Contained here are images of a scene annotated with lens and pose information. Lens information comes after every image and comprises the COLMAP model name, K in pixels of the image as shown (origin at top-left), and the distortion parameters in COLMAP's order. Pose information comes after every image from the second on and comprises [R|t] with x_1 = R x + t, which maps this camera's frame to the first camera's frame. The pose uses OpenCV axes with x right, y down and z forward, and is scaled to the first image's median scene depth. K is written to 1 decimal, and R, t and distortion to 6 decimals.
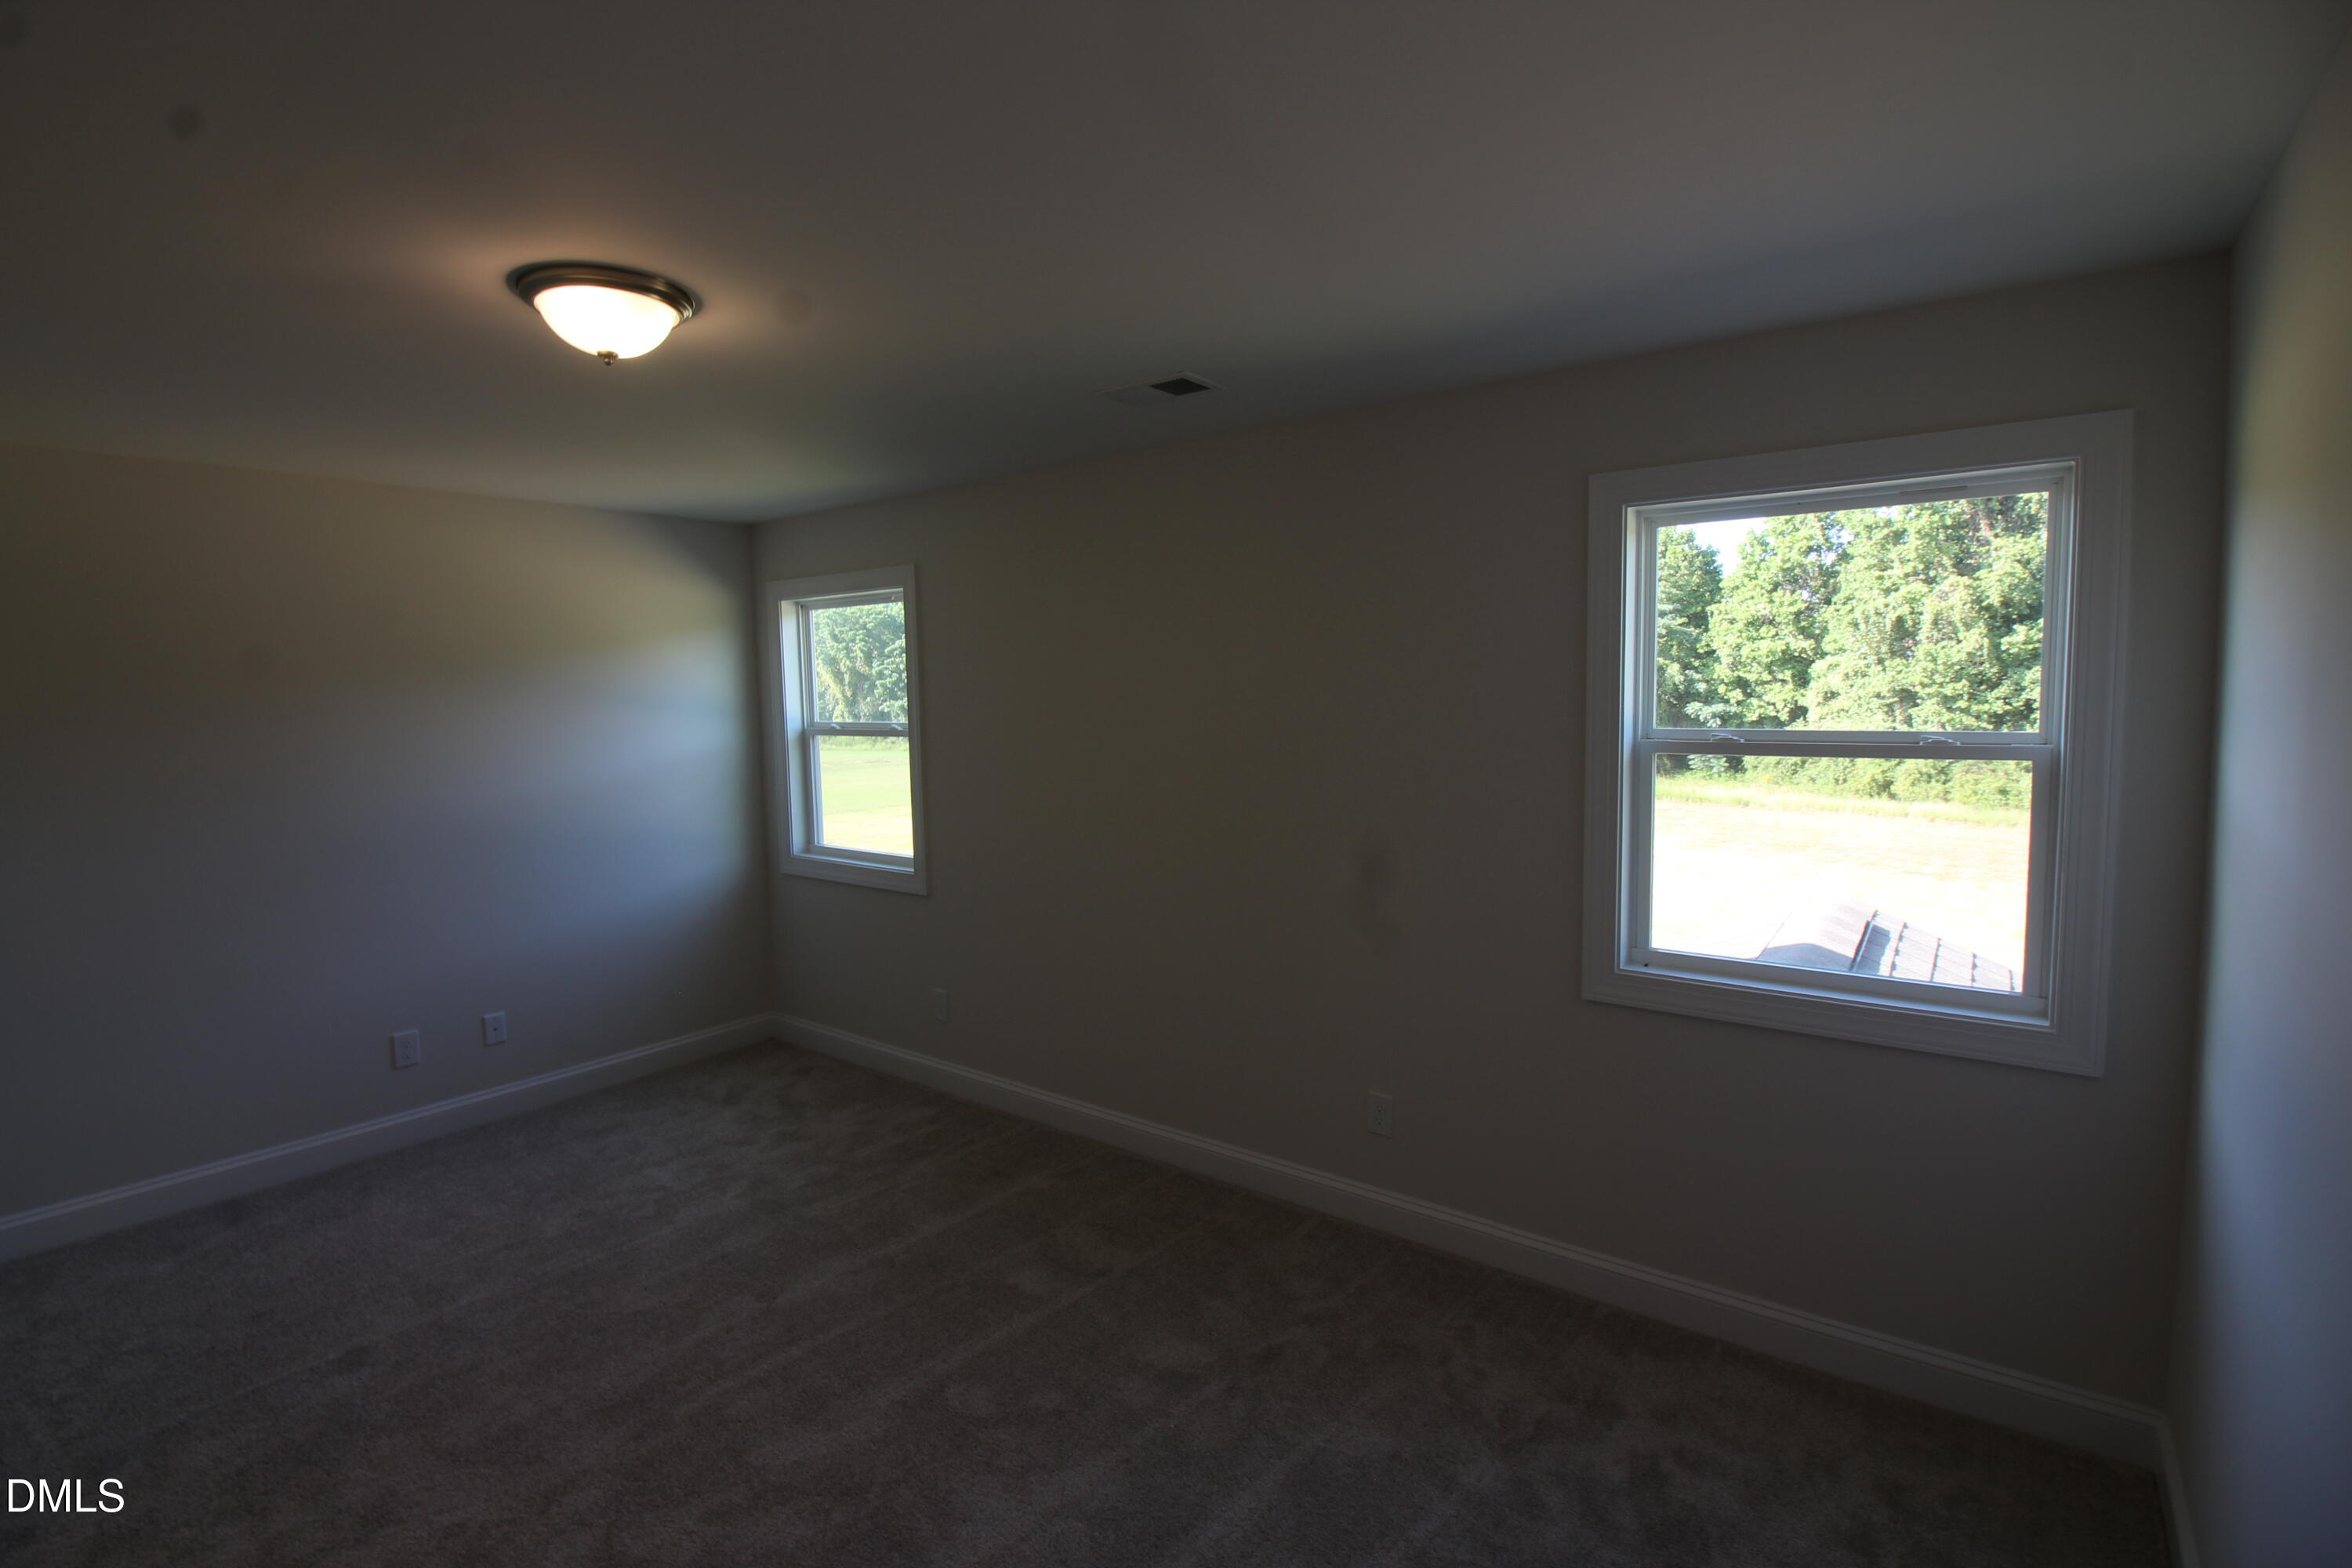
lens RADIAL K [[1087.7, 0, 1159.2], [0, 1087.7, 774.5], [0, 0, 1]] dist [0.001350, -0.014869]
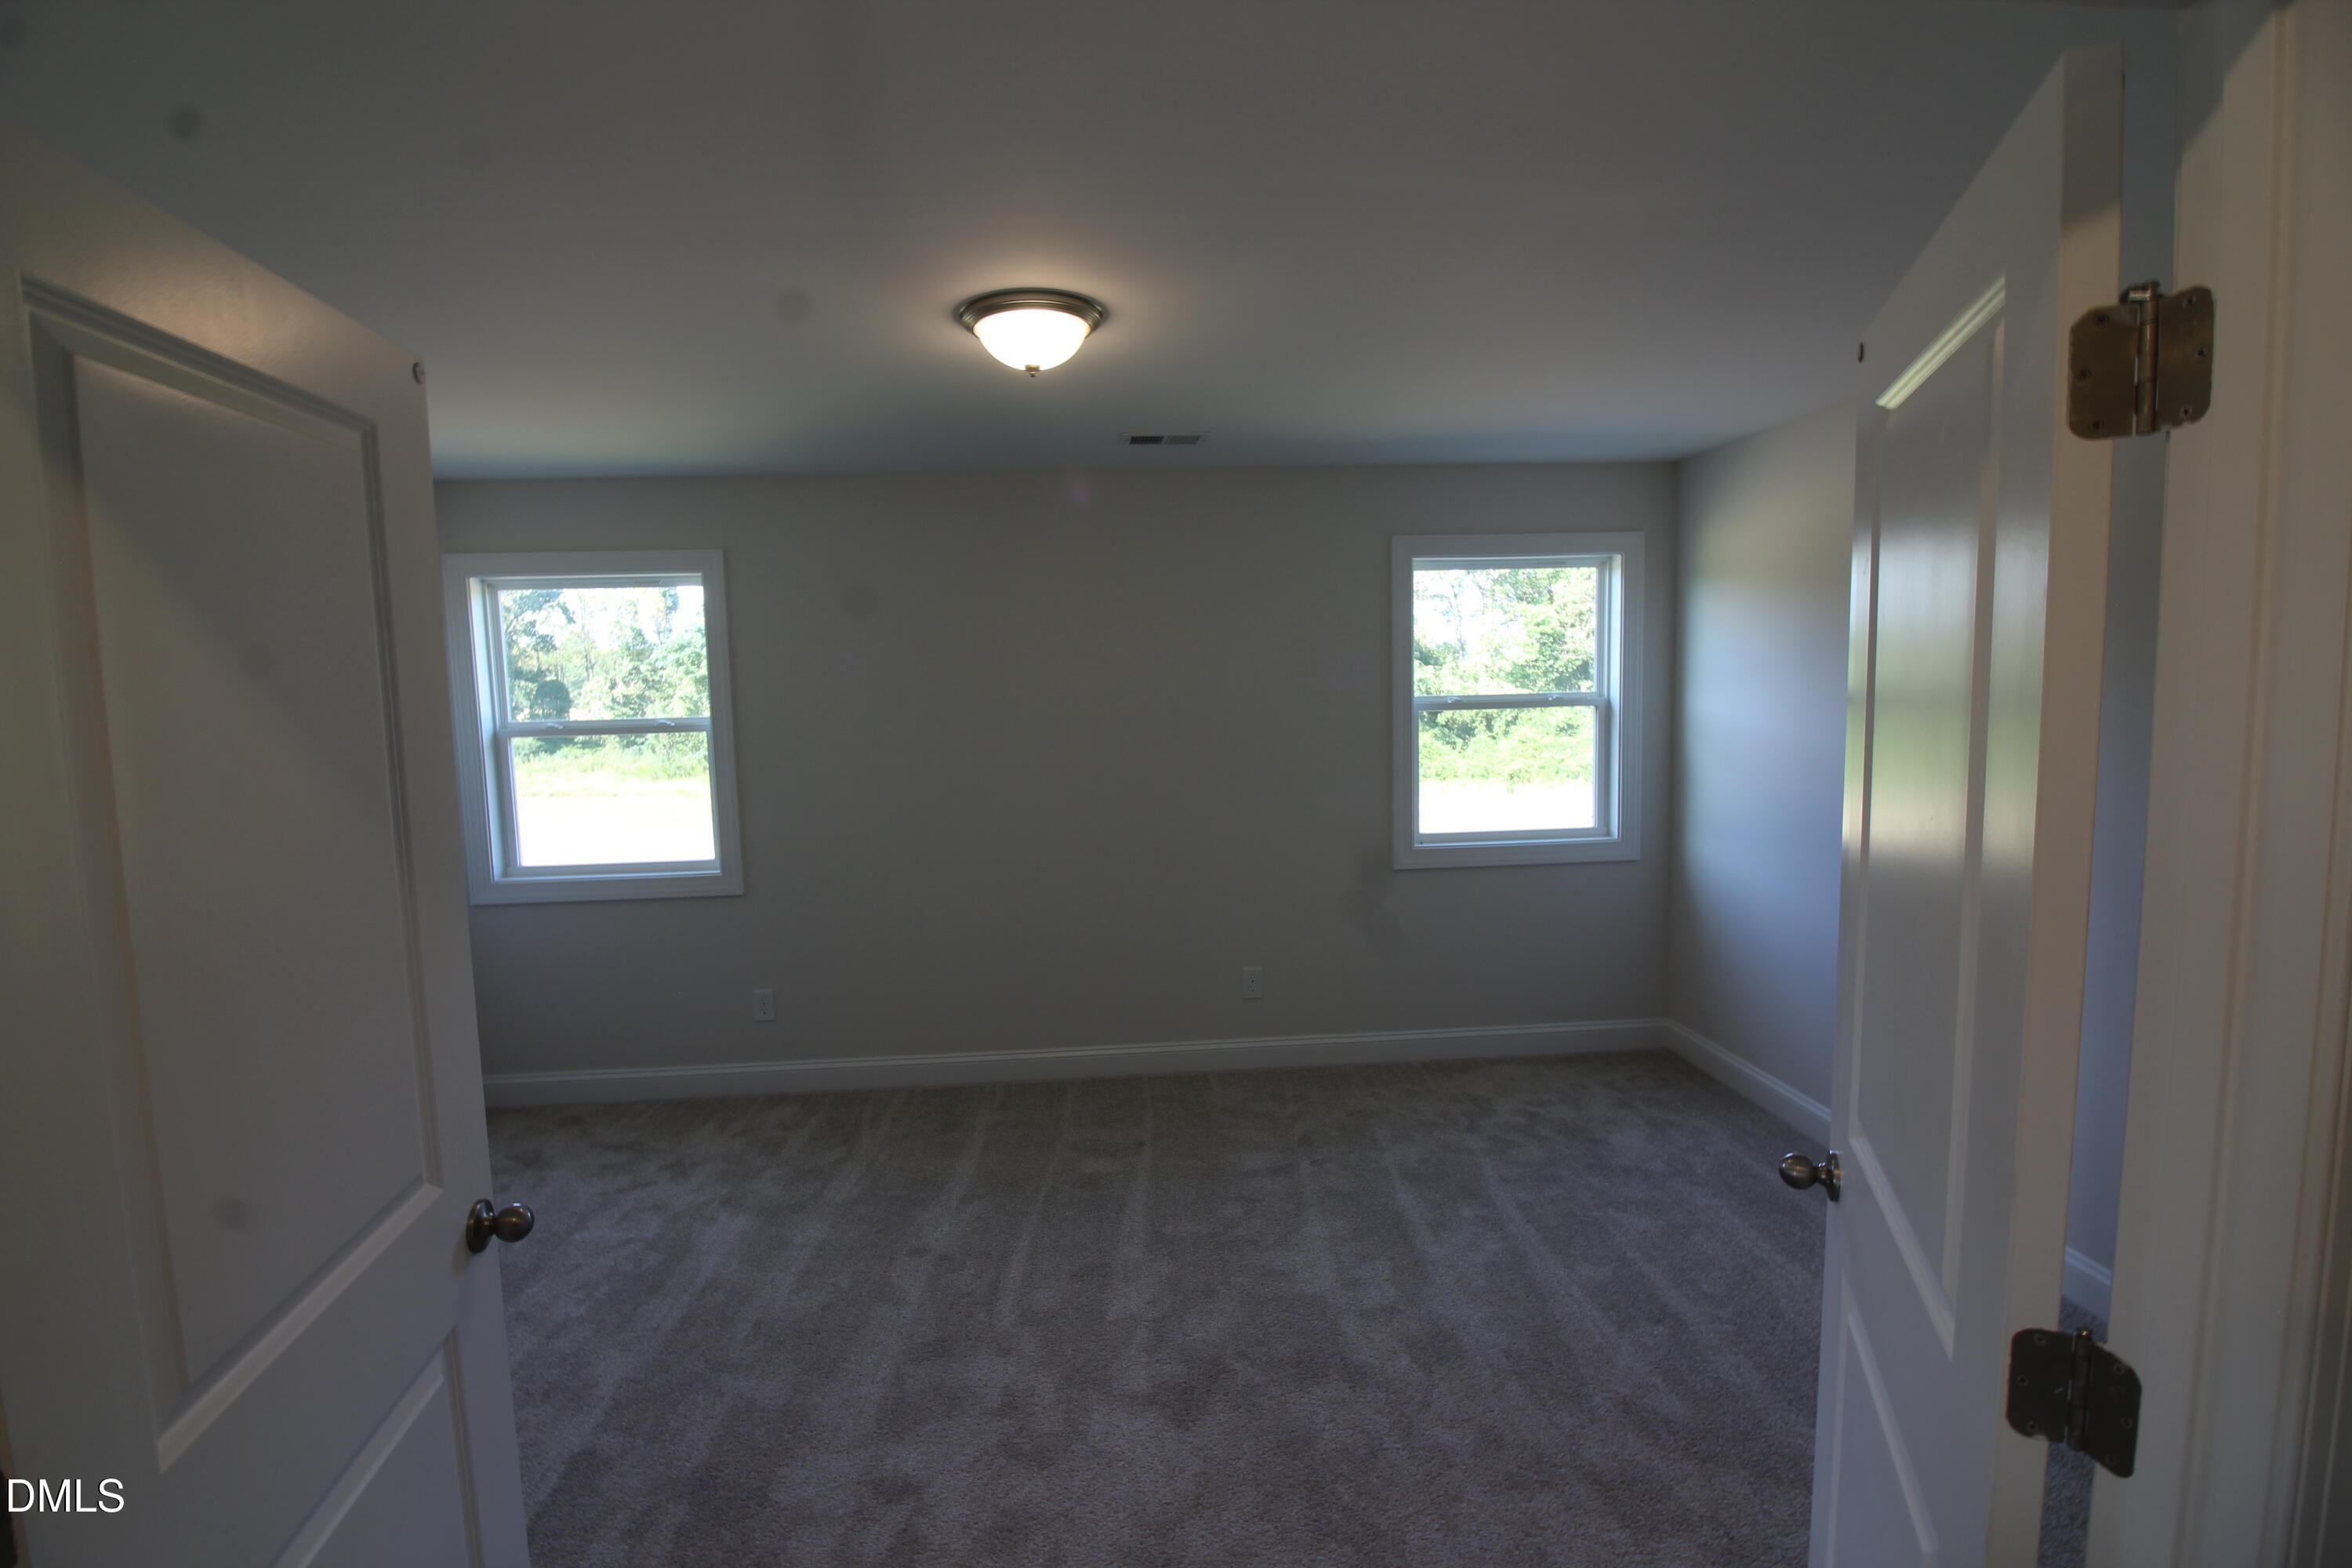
lens RADIAL K [[1087.7, 0, 1159.2], [0, 1087.7, 774.5], [0, 0, 1]] dist [0.001350, -0.014869]
pose [[0.744149, -0.060046, 0.665309, -0.897550], [0.066202, 0.997678, 0.015995, 0.022622], [-0.664725, 0.032142, 0.746397, 0.053969]]
